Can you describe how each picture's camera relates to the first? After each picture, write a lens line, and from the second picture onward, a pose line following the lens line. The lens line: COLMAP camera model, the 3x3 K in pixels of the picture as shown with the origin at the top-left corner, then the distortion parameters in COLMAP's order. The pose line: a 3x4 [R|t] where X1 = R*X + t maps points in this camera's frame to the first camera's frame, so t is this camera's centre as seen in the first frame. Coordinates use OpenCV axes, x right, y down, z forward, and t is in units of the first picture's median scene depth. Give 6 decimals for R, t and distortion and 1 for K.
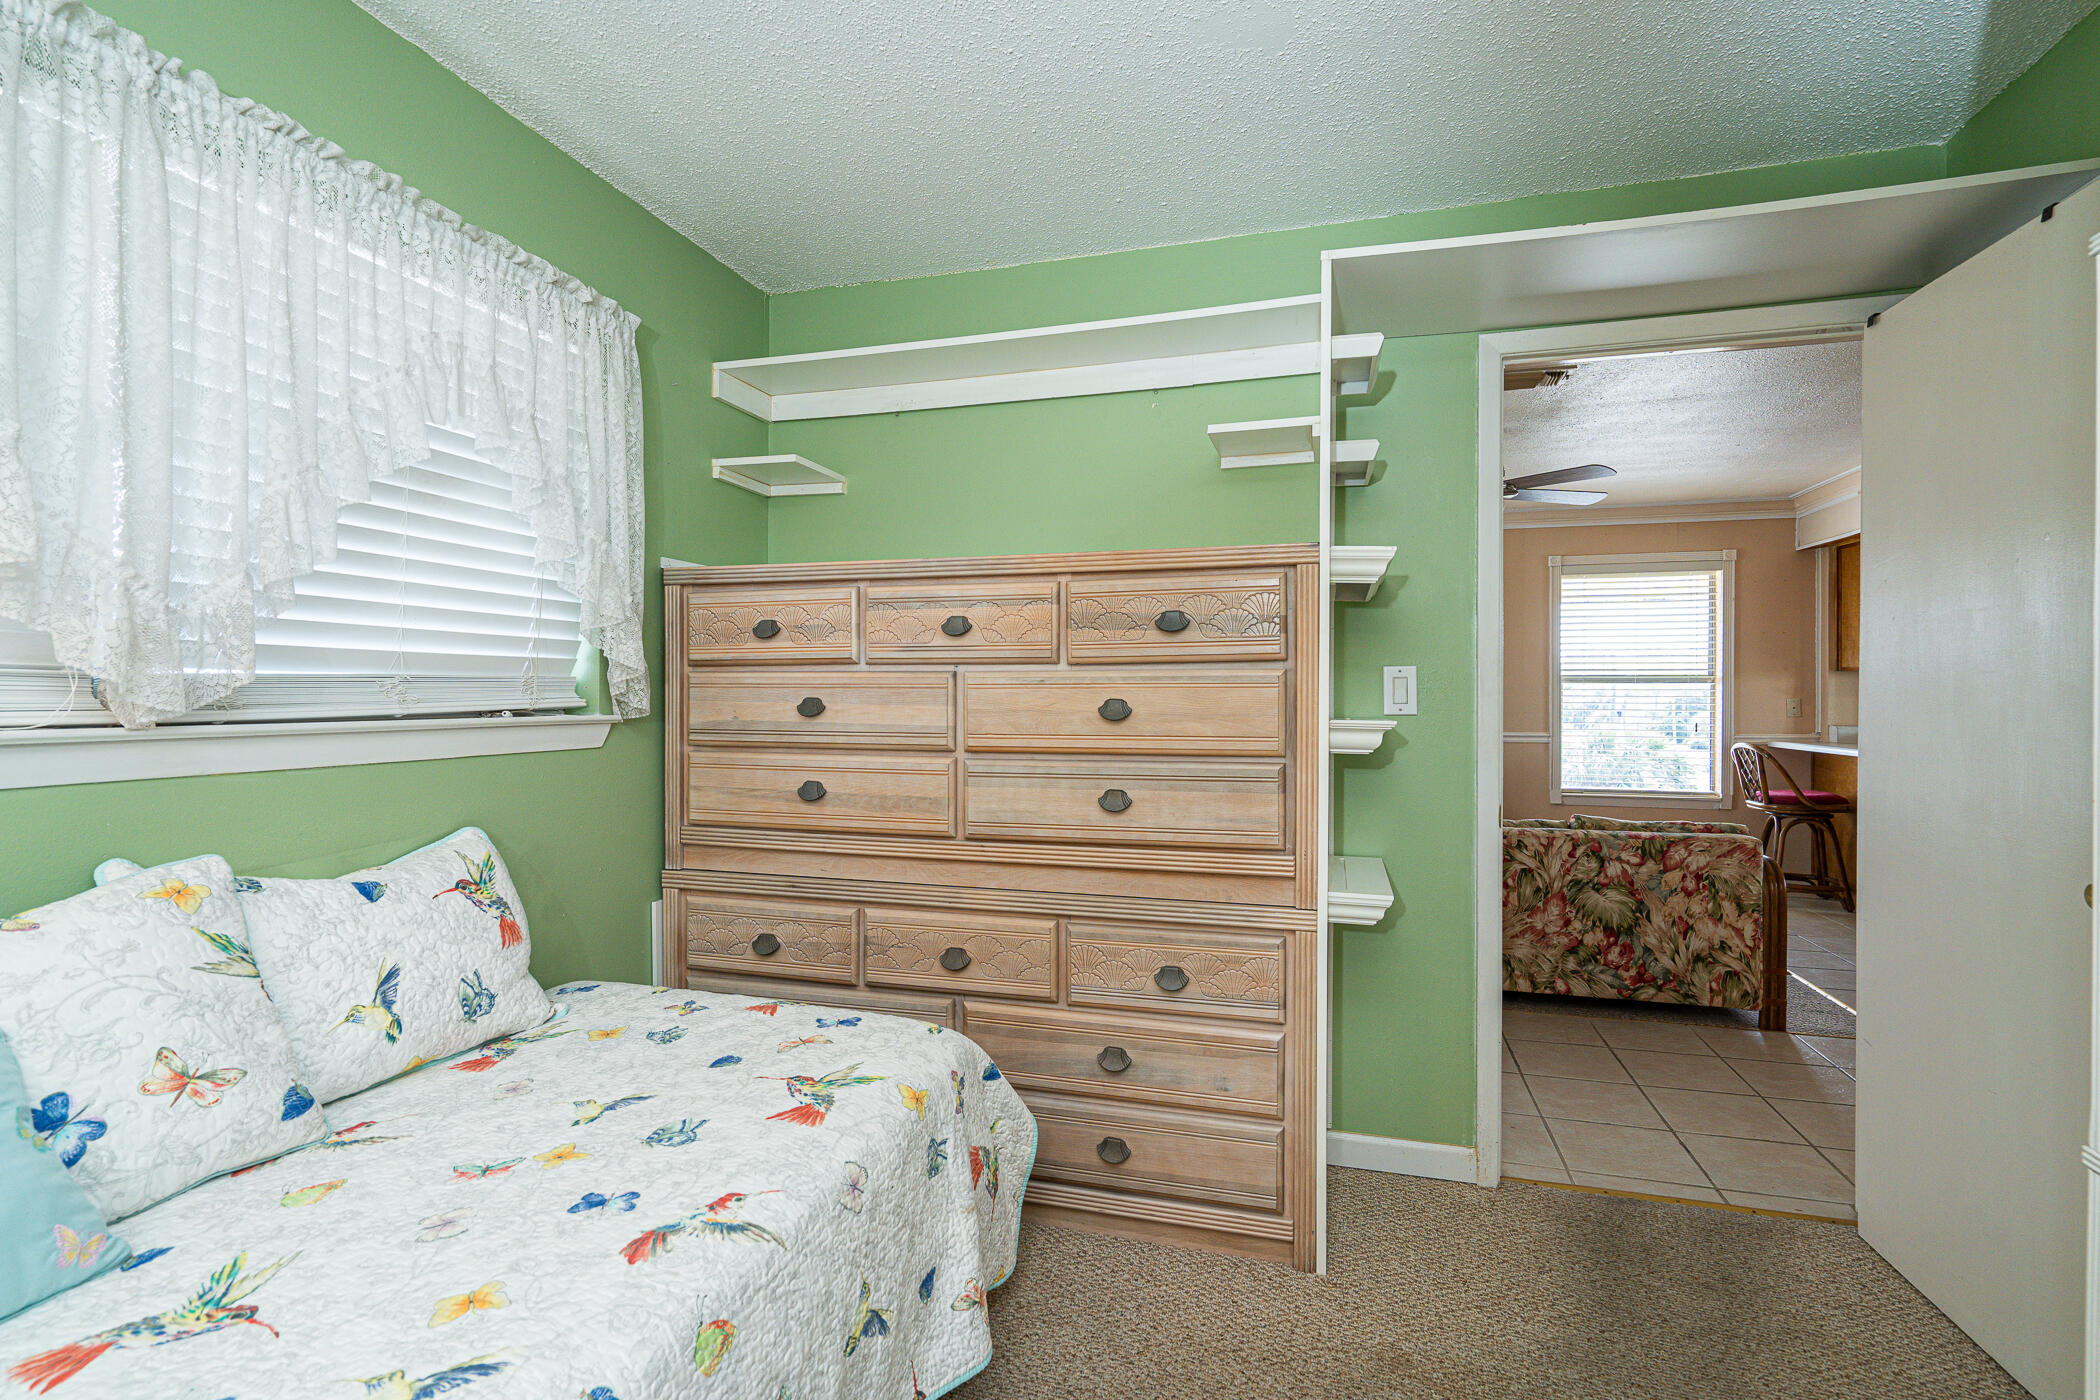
lens RADIAL K [[963.1, 0, 1035.7], [0, 963.1, 701.3], [0, 0, 1]] dist [-0.006747, 0.002867]
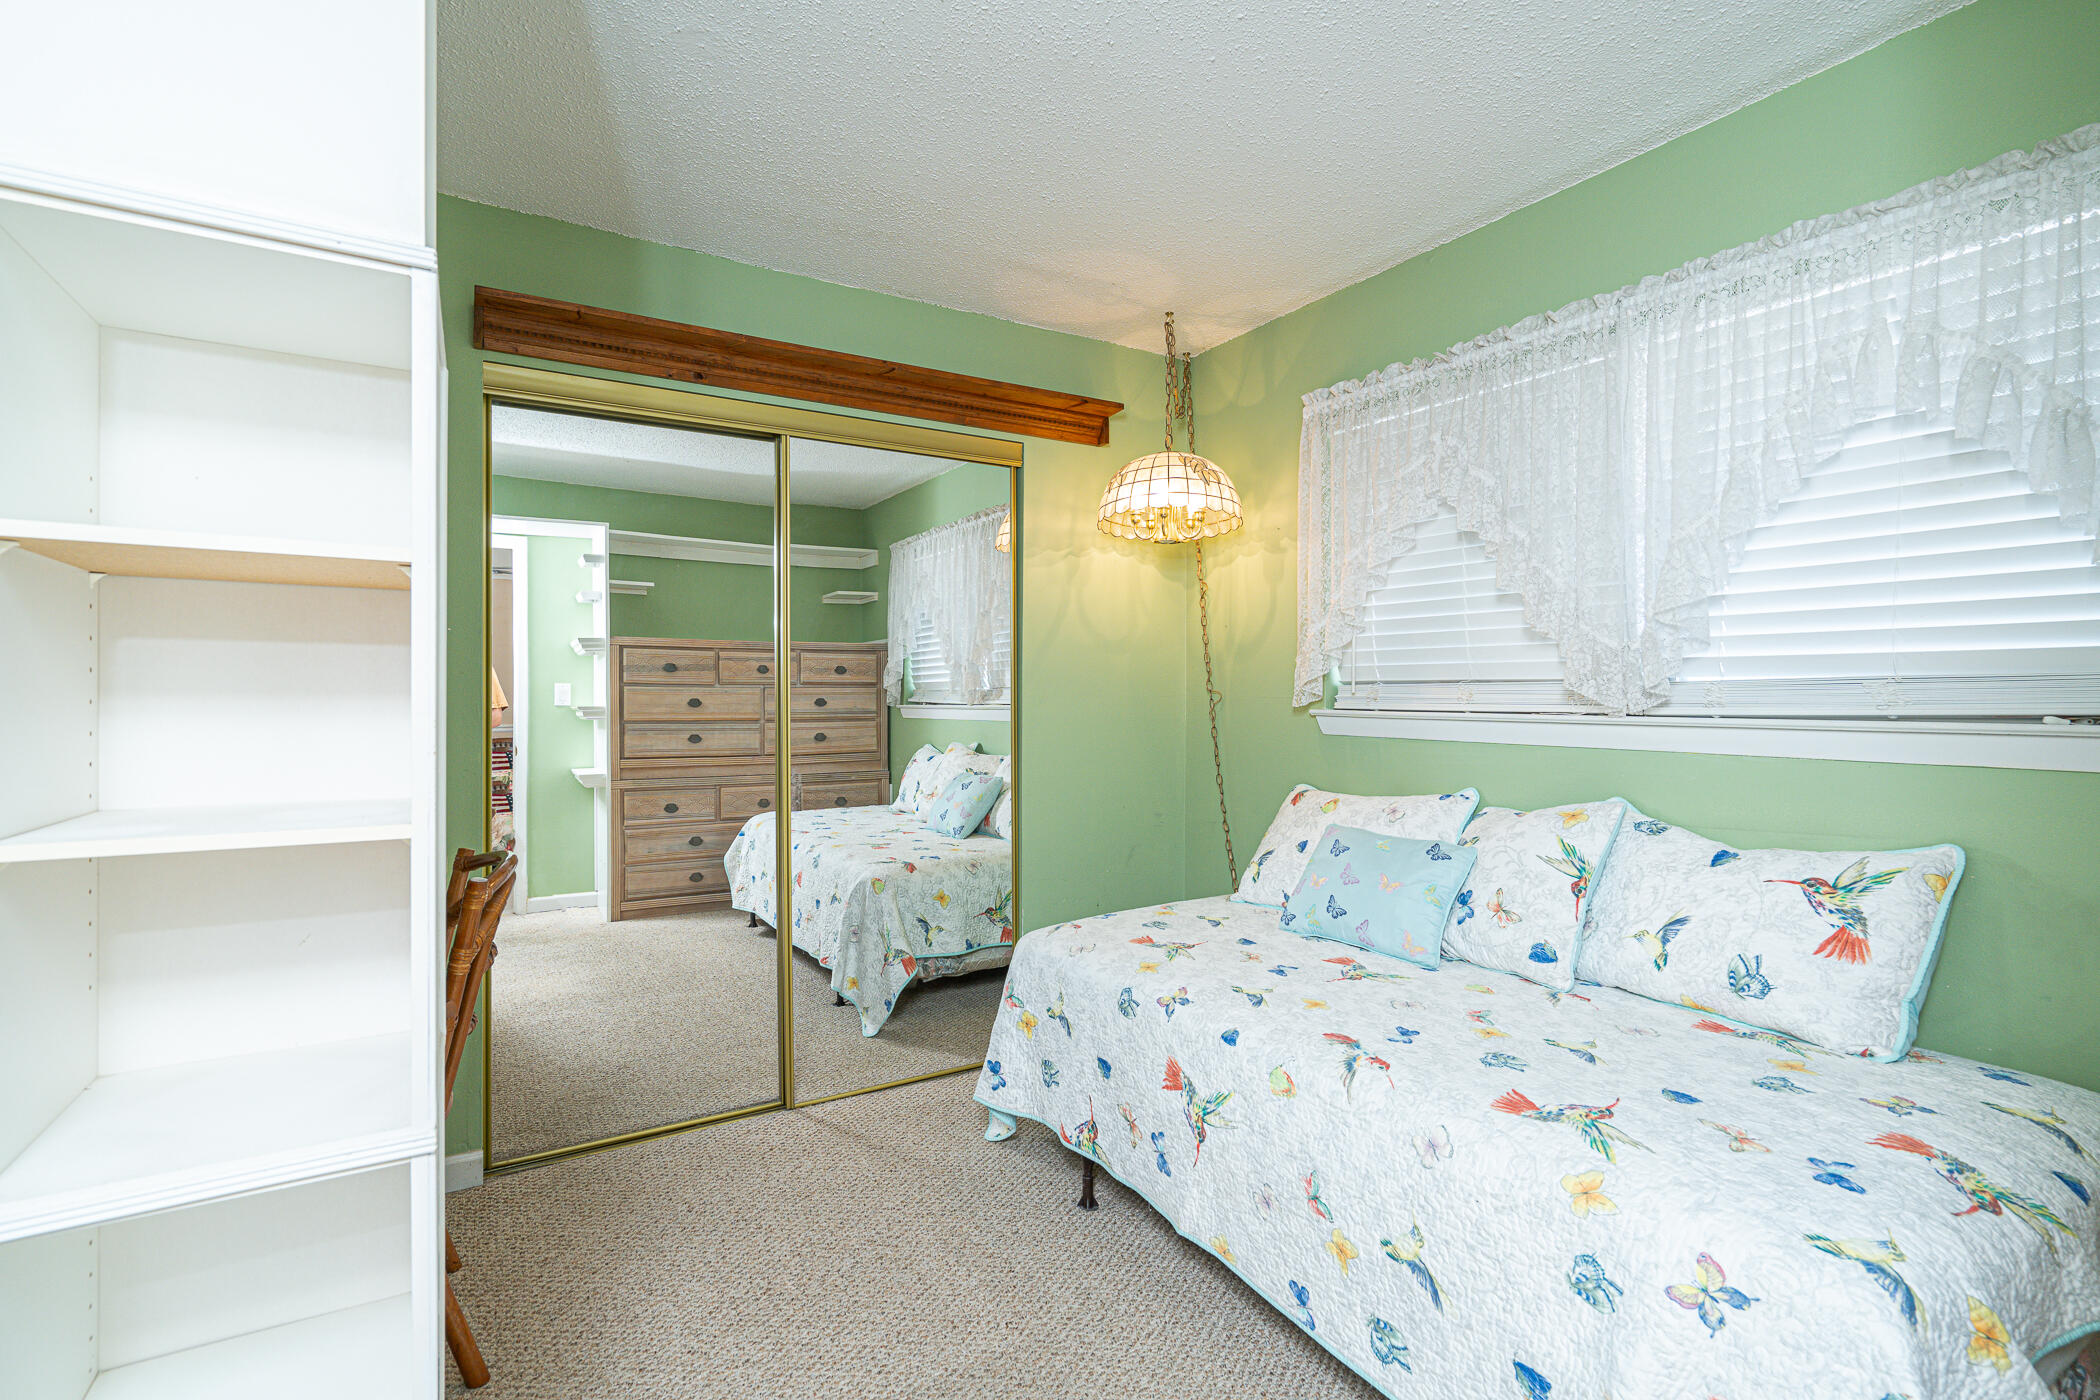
lens RADIAL K [[963.1, 0, 1038.9], [0, 963.1, 704.1], [0, 0, 1]] dist [-0.006747, 0.002867]
pose [[-0.672623, 0.009607, -0.739923, 0.814291], [-0.002834, 0.999875, 0.015558, -0.013478], [0.739980, 0.012562, -0.672511, 1.236419]]
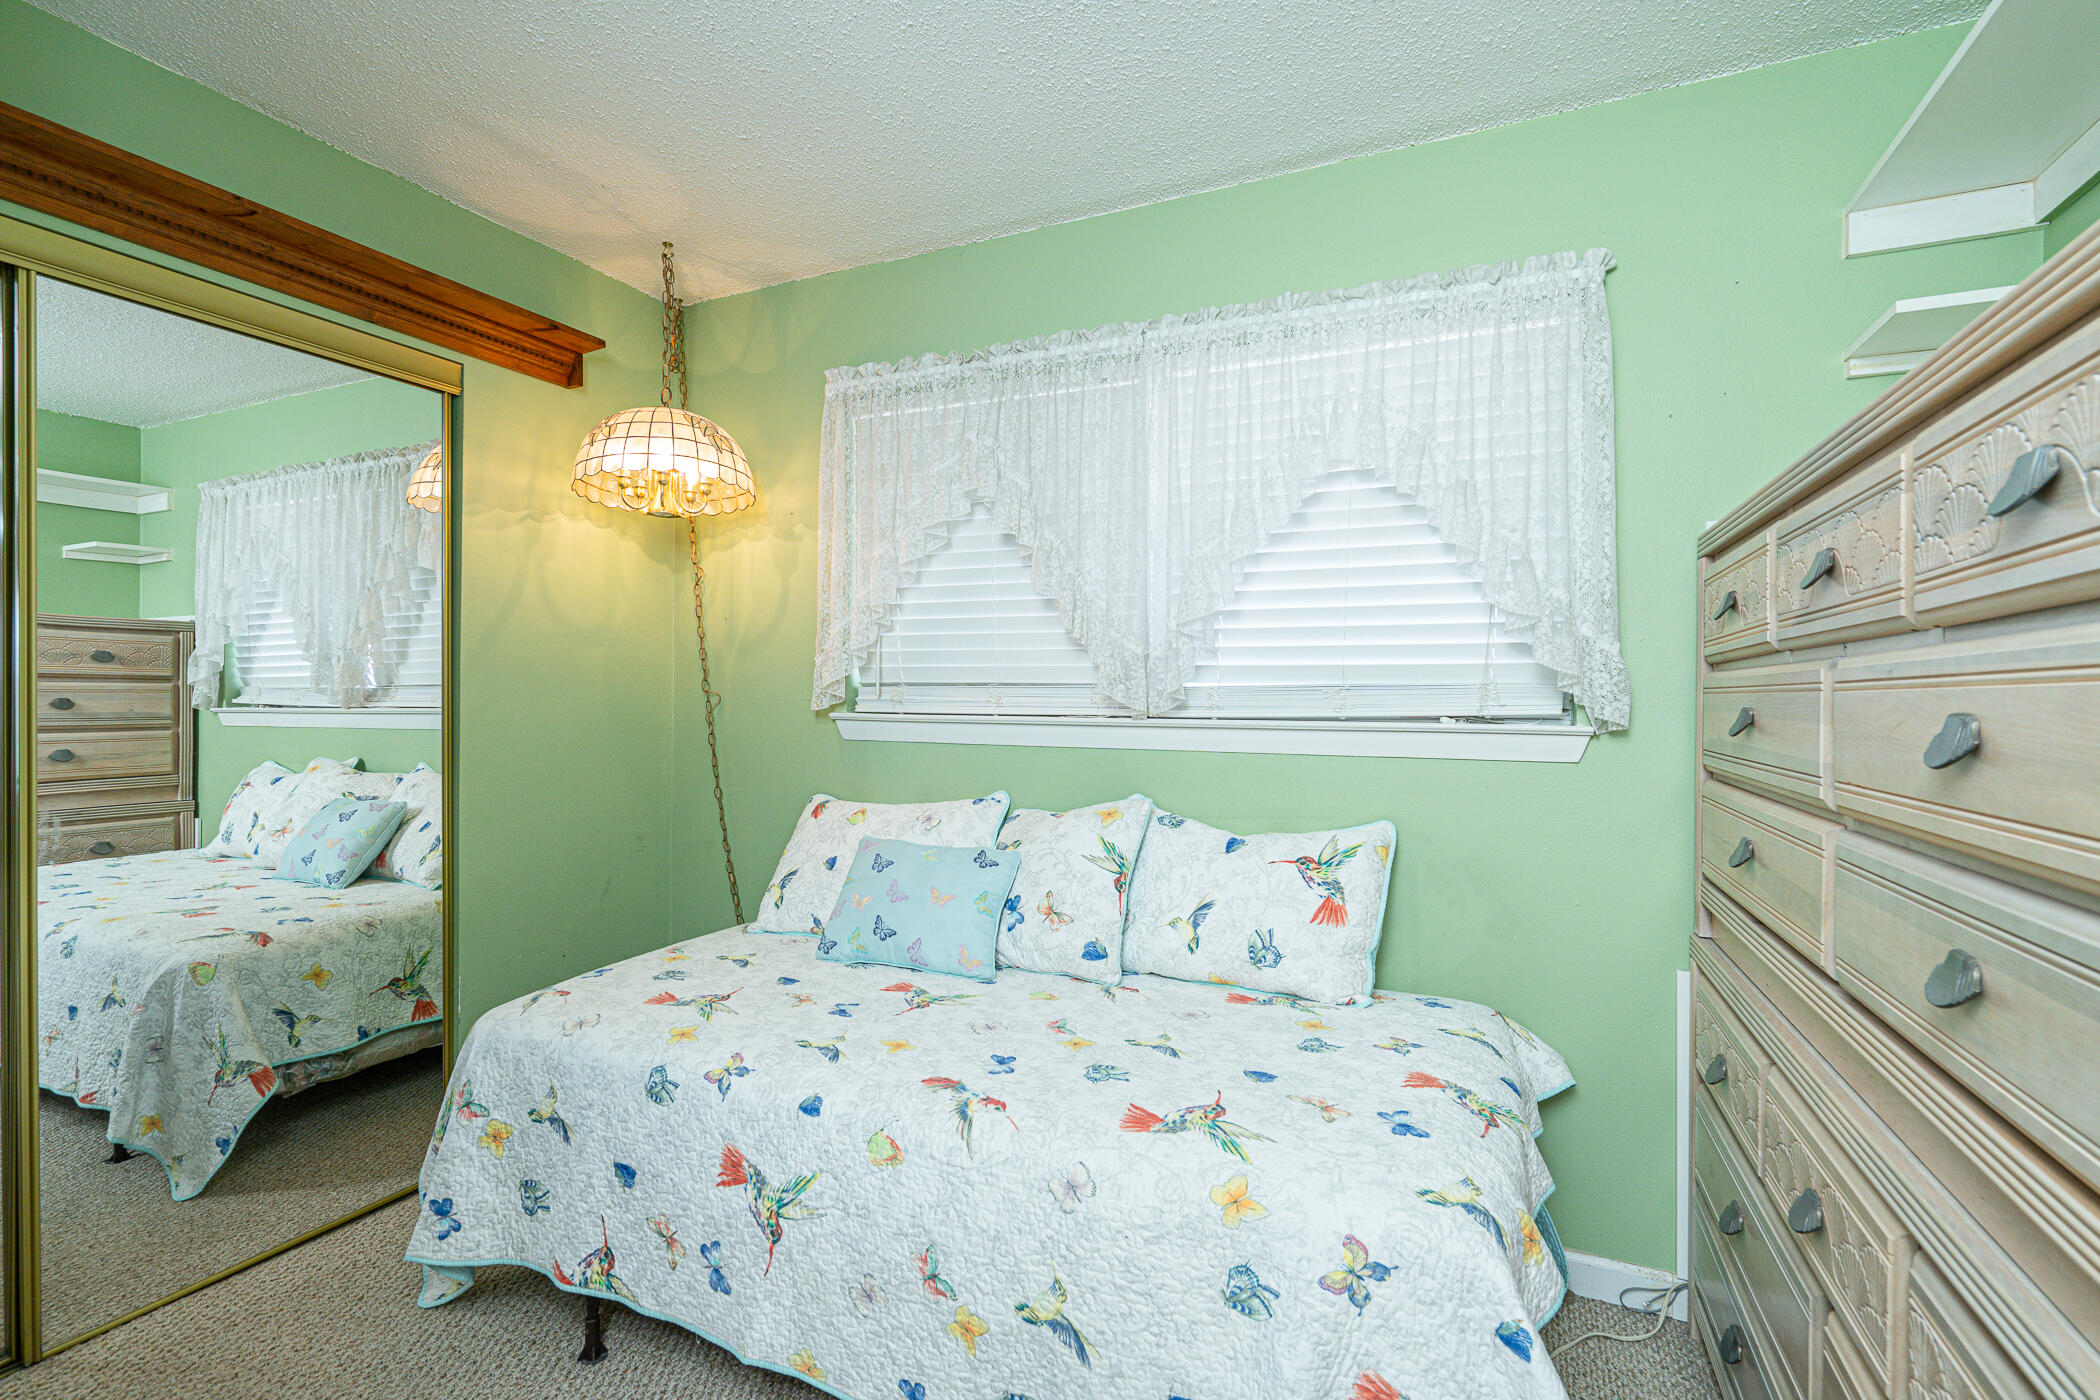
lens RADIAL K [[963.1, 0, 1047.3], [0, 963.1, 704.0], [0, 0, 1]] dist [-0.006747, 0.002867]
pose [[-0.144308, 0.005703, -0.989516, 0.718214], [-0.011901, 0.999901, 0.007498, -0.008729], [0.989461, 0.012858, -0.144226, 0.984005]]
